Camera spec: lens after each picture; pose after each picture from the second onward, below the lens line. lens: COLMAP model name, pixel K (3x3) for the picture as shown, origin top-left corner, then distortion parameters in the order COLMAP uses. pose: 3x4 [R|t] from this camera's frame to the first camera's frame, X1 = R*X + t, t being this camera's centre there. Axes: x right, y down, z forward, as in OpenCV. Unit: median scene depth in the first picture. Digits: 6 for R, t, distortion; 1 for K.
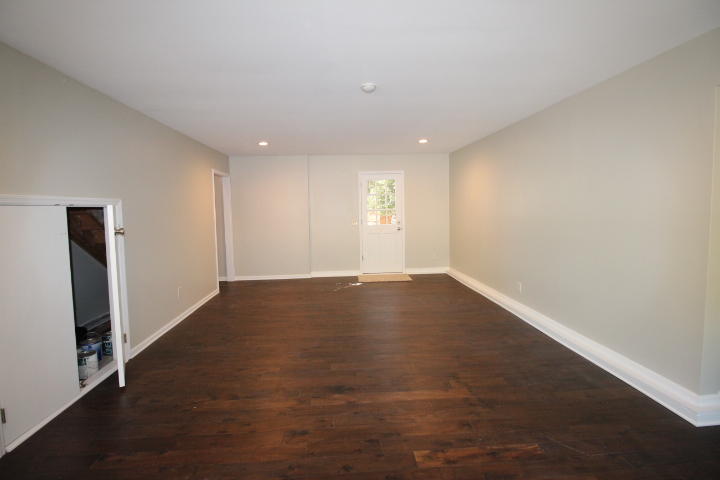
lens RADIAL K [[339.9, 0, 360.6], [0, 339.9, 239.6], [0, 0, 1]] dist [0.001223, -0.000412]
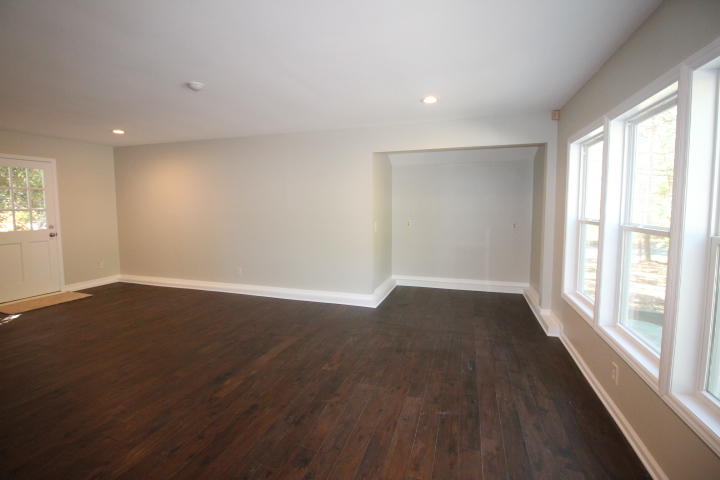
lens RADIAL K [[339.9, 0, 360.7], [0, 339.9, 237.4], [0, 0, 1]] dist [0.001223, -0.000412]
pose [[0.384042, -0.071877, 0.920514, -0.332132], [0.088172, 0.995264, 0.040928, 0.003960], [-0.919096, 0.065446, 0.388561, 0.074501]]
